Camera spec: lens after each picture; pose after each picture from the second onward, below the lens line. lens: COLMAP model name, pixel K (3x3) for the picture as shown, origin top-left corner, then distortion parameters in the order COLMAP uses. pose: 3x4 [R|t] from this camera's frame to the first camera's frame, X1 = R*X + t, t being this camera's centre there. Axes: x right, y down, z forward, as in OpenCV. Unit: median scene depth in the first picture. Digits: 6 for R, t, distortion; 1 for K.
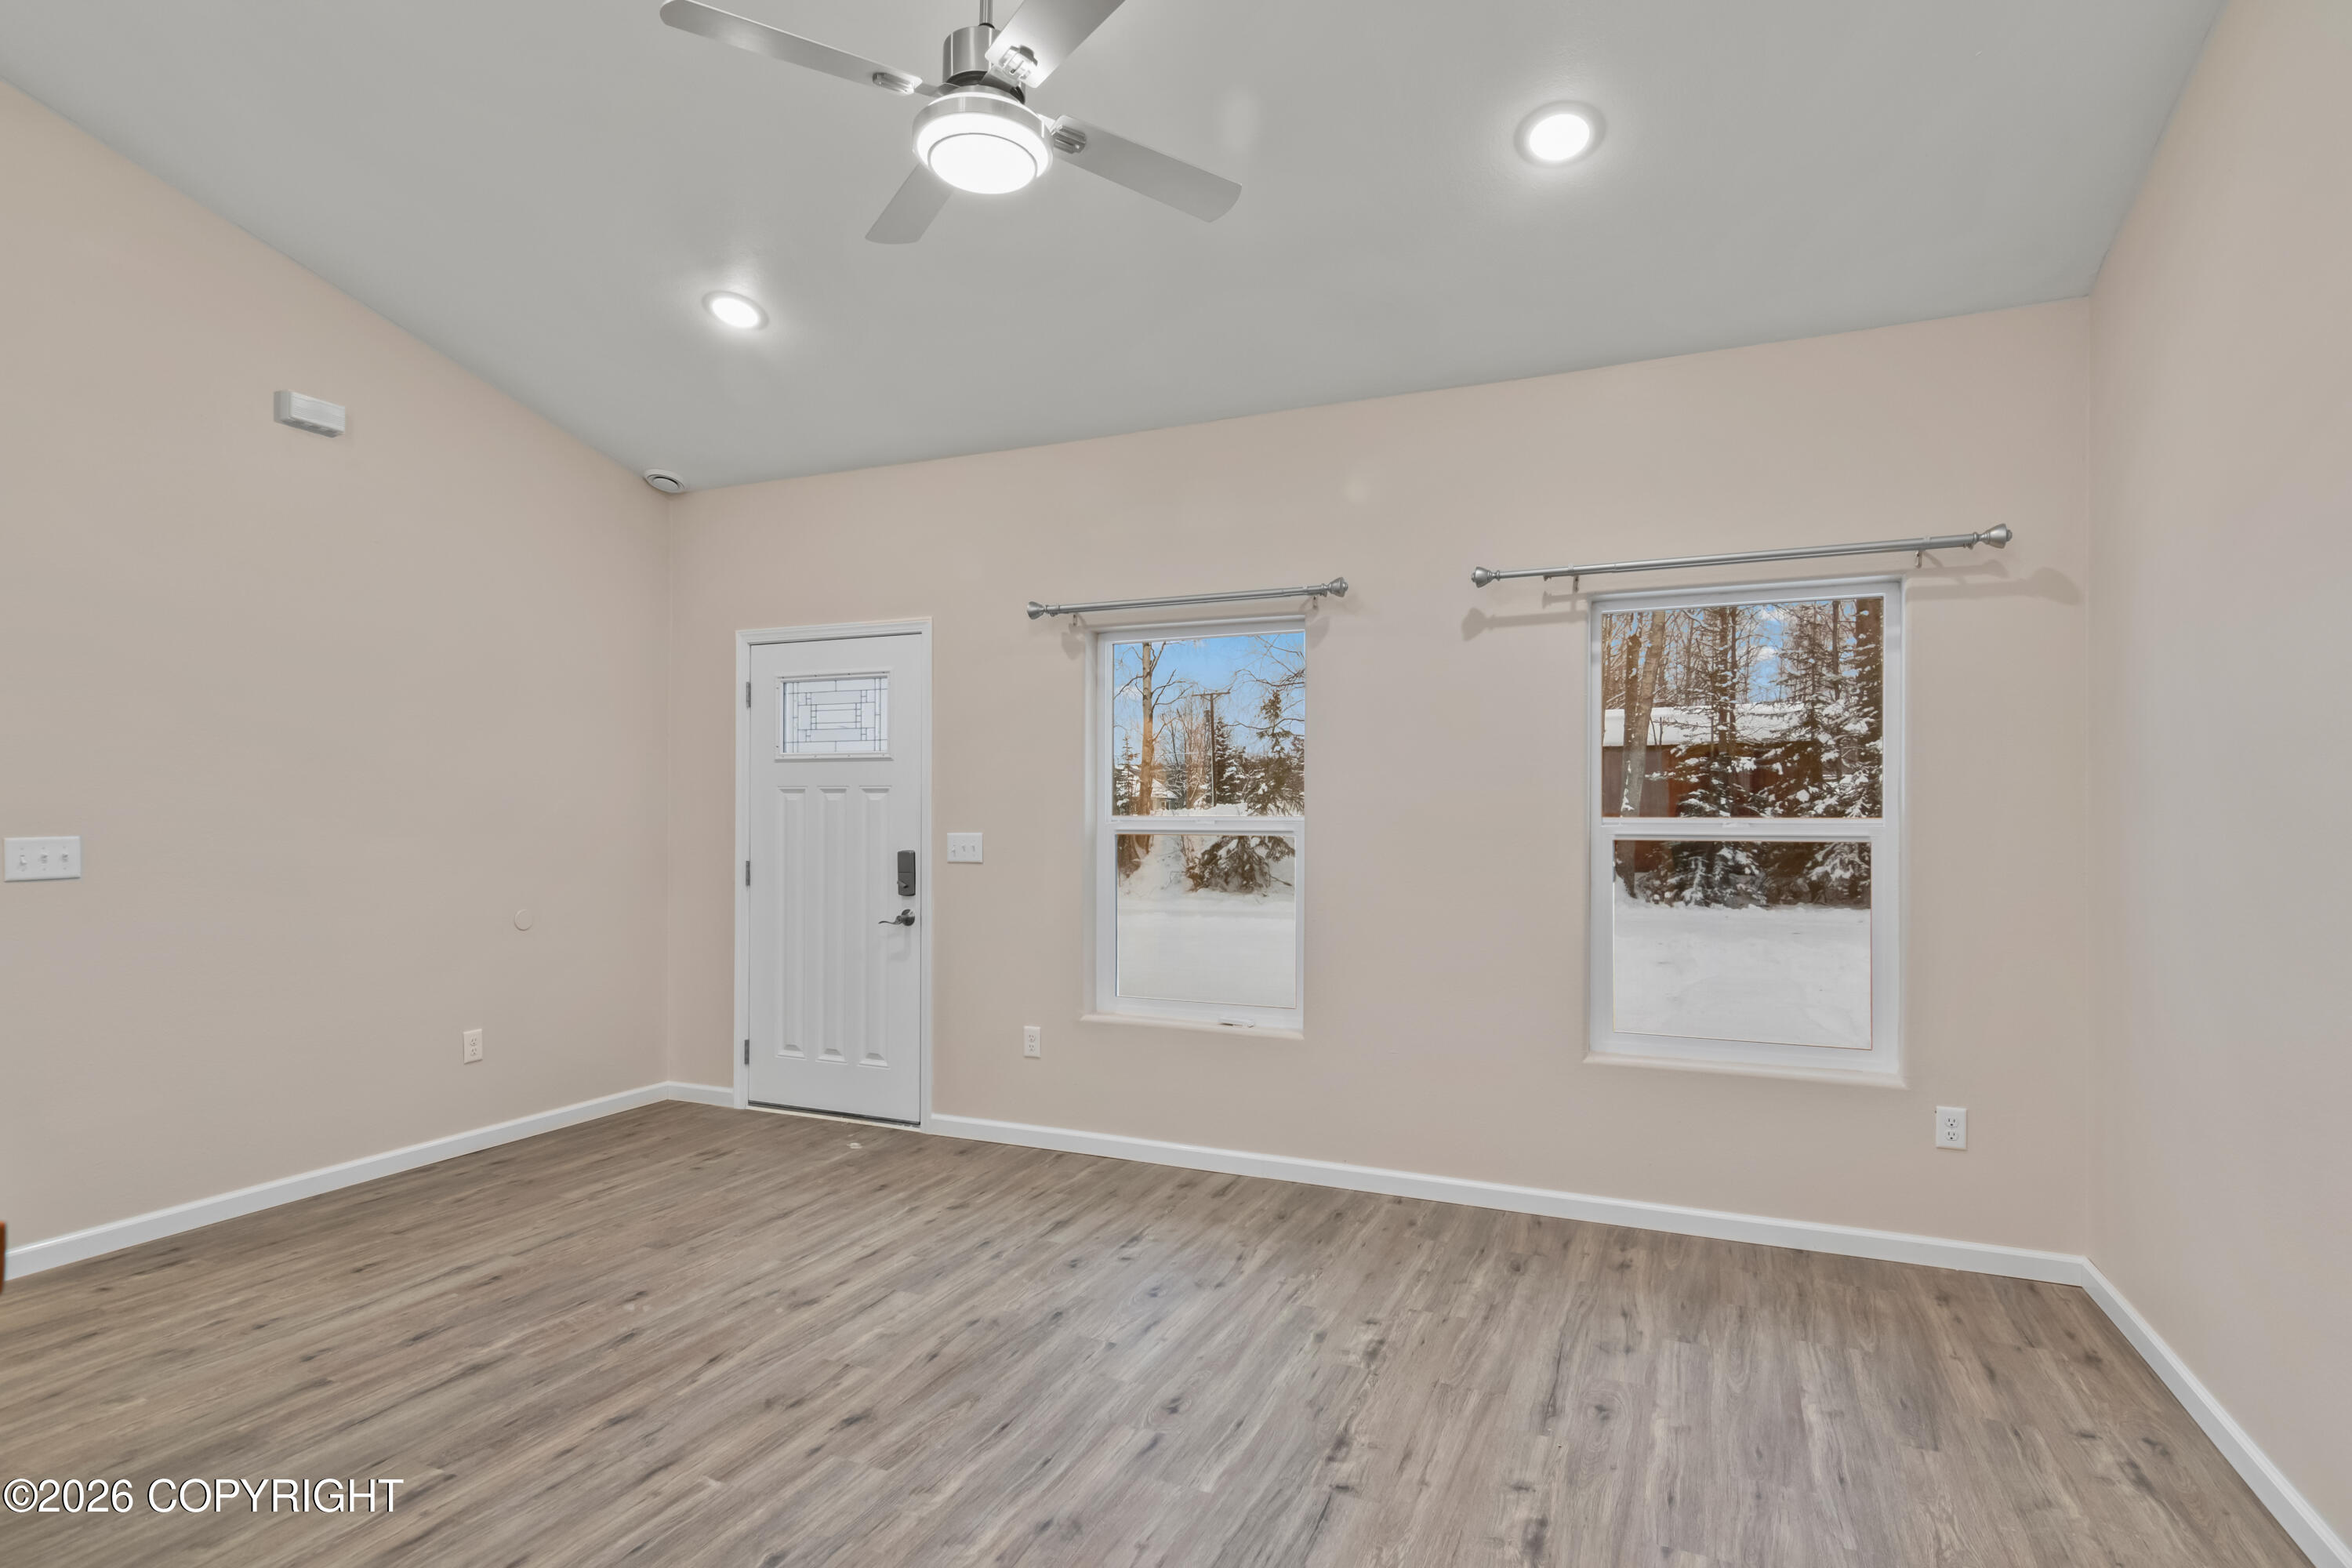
lens RADIAL K [[1188.0, 0, 1185.4], [0, 1188.0, 813.1], [0, 0, 1]] dist [-0.000901, 0.000188]
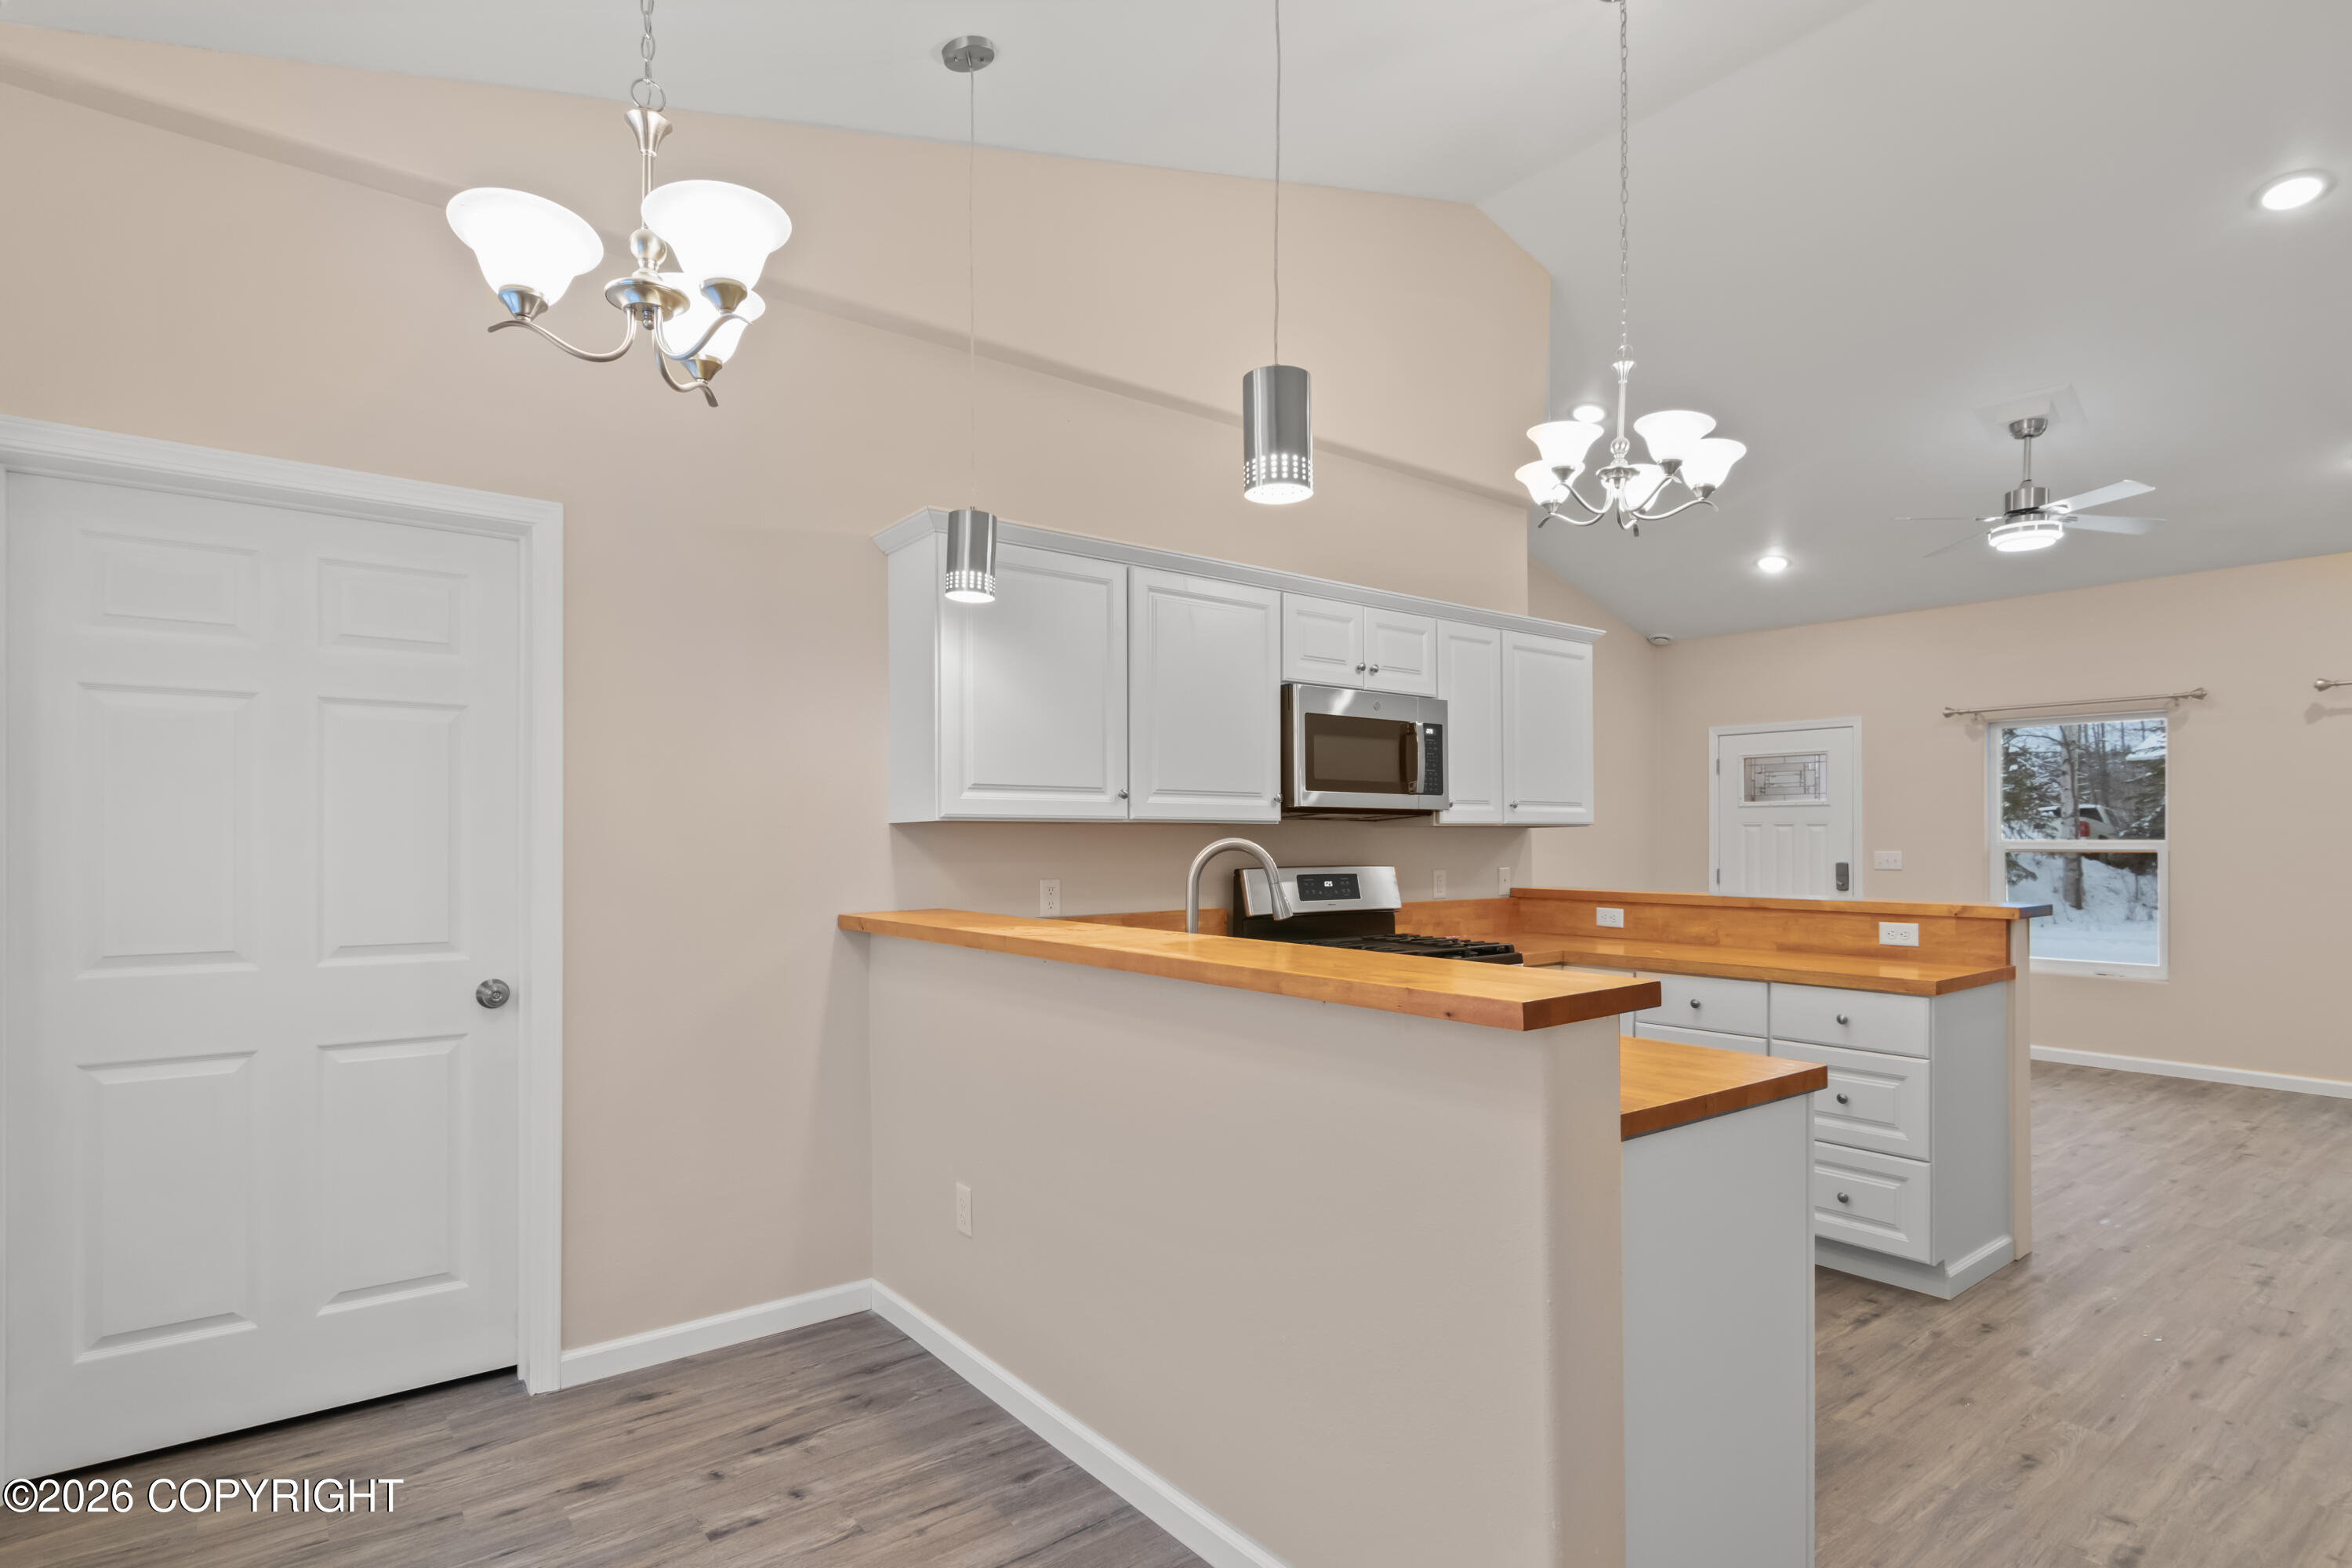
lens RADIAL K [[1197.9, 0, 1186.4], [0, 1197.9, 839.6], [0, 0, 1]] dist [0.000501, 0.000681]
pose [[0.879934, -0.004167, -0.475078, -0.390371], [0.005706, 0.999982, 0.001797, -0.011538], [0.475062, -0.004292, 0.879942, -1.350999]]
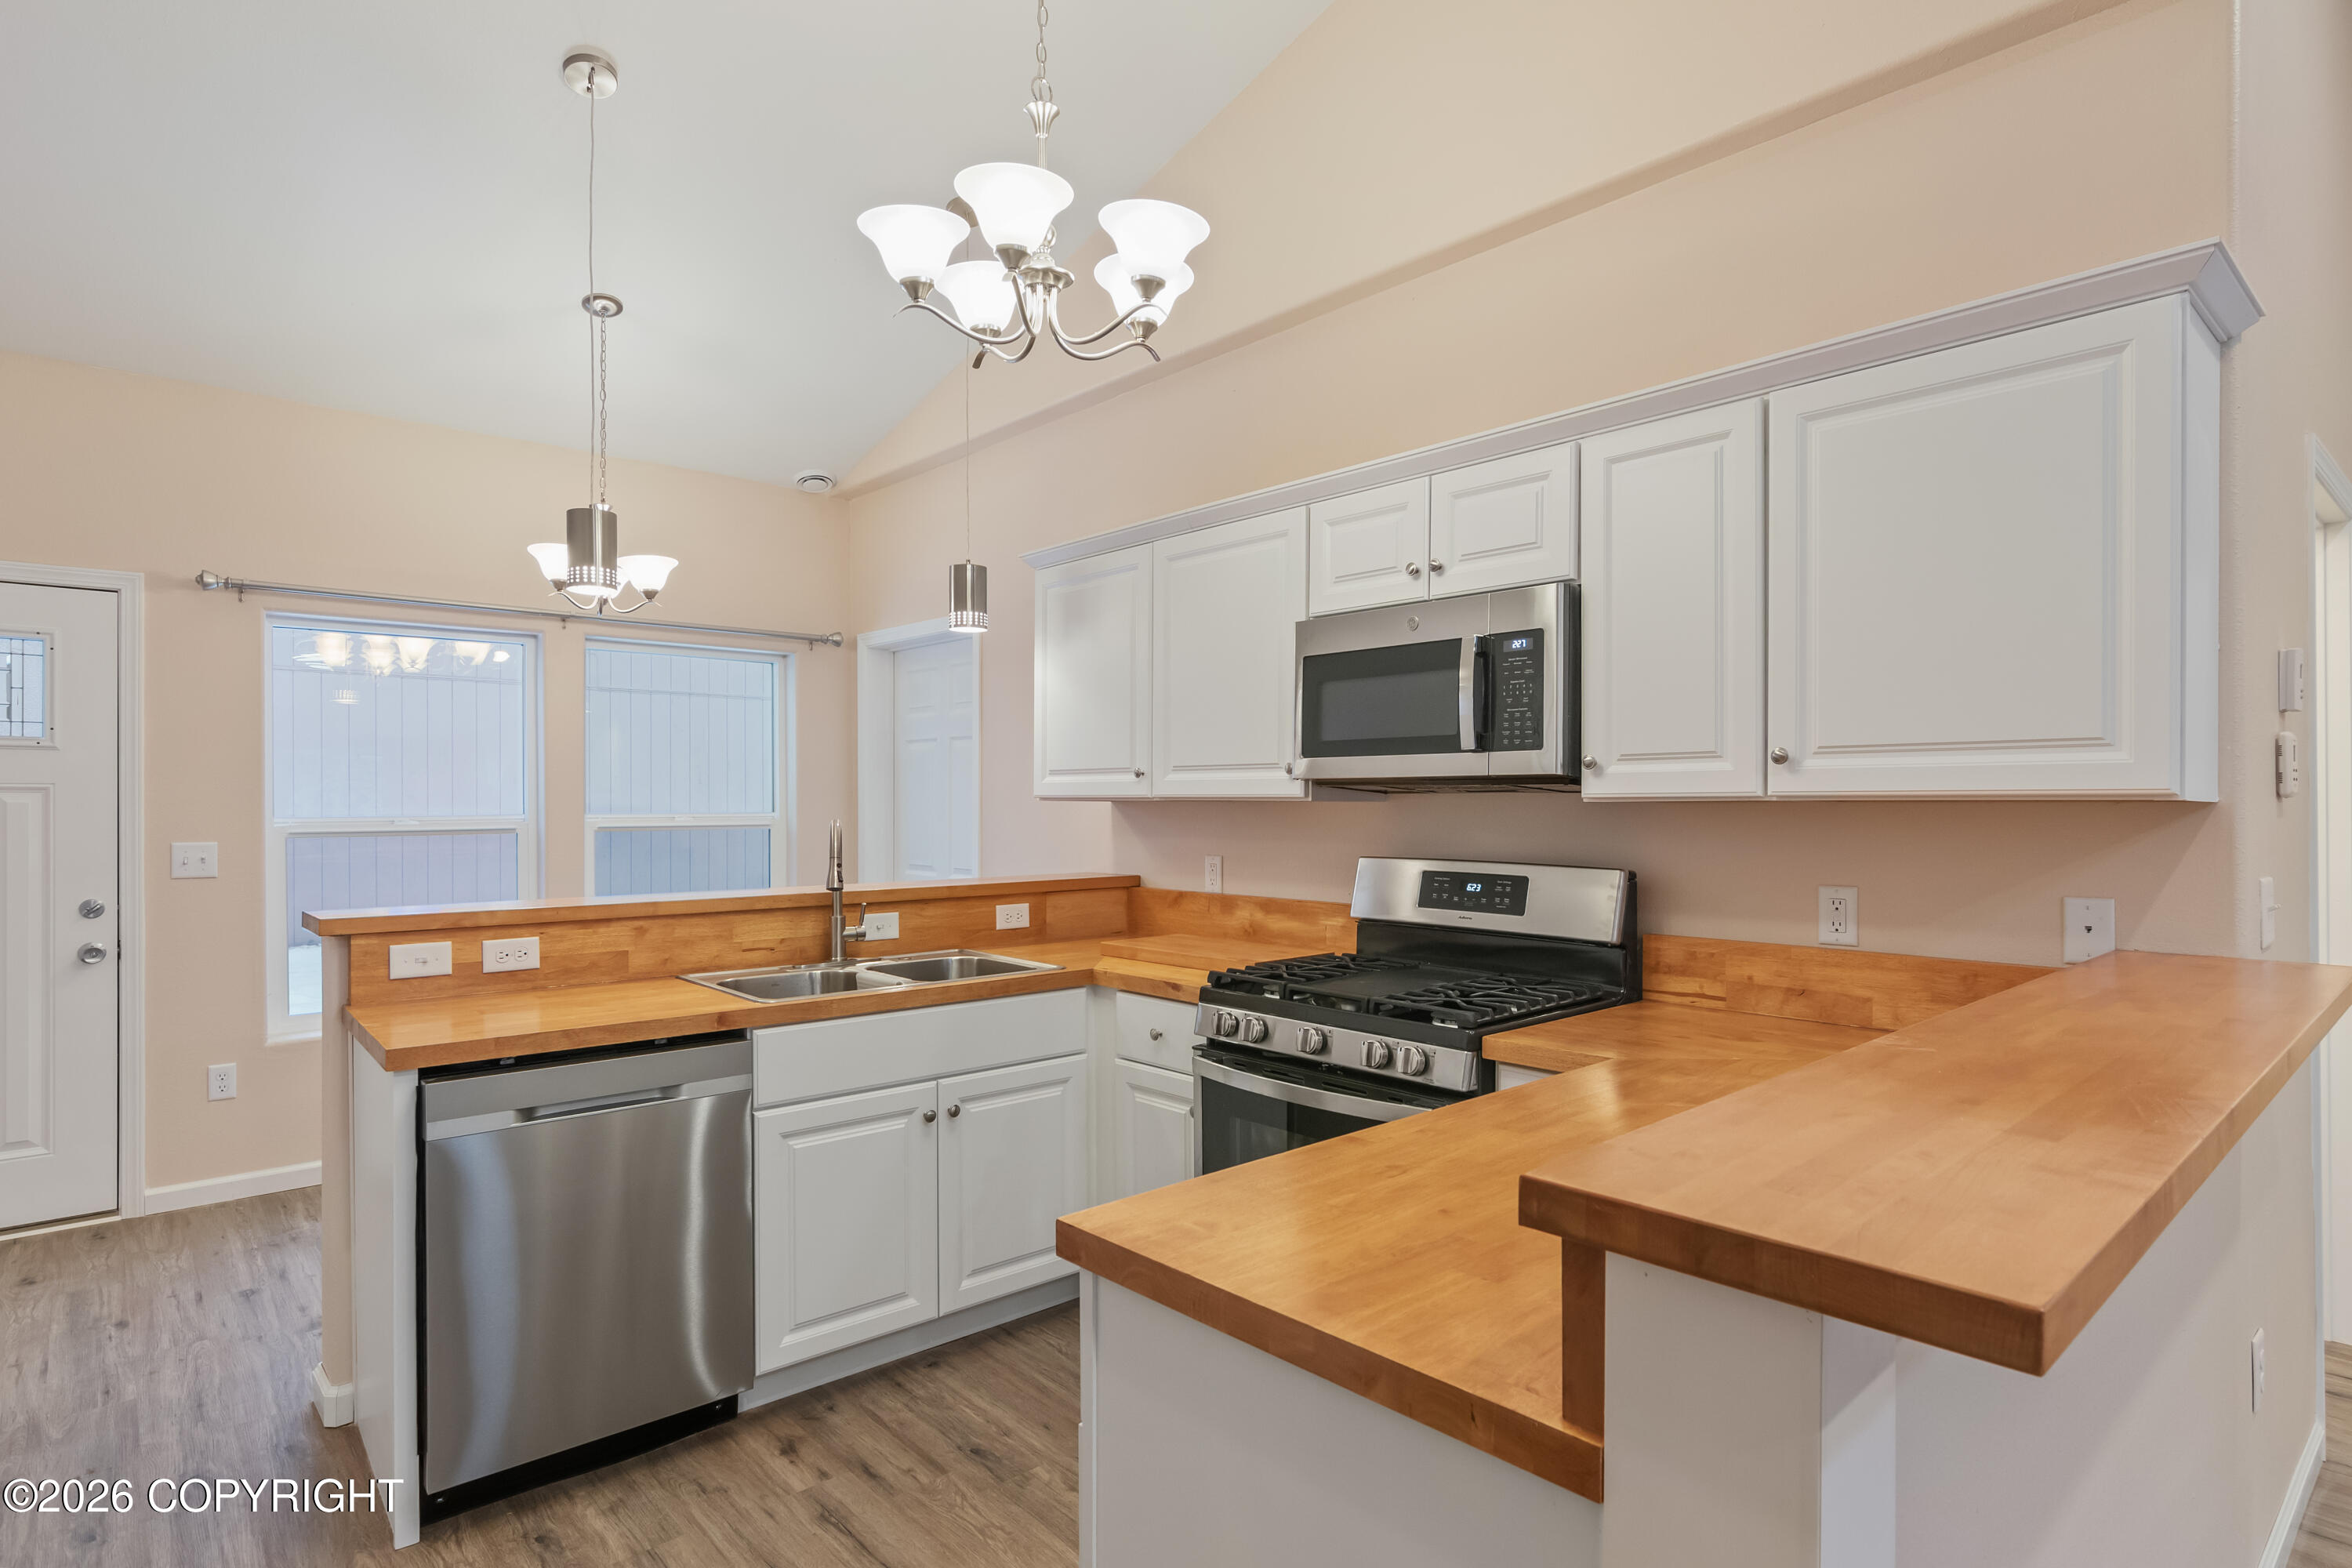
lens RADIAL K [[1219.3, 0, 1185.4], [0, 1219.3, 799.9], [0, 0, 1]] dist [-0.001817, -0.001046]
pose [[-0.416049, -0.002915, -0.909337, 0.060365], [0.003018, 0.999985, -0.004586, -0.021776], [0.909337, -0.004652, -0.416034, 0.142546]]
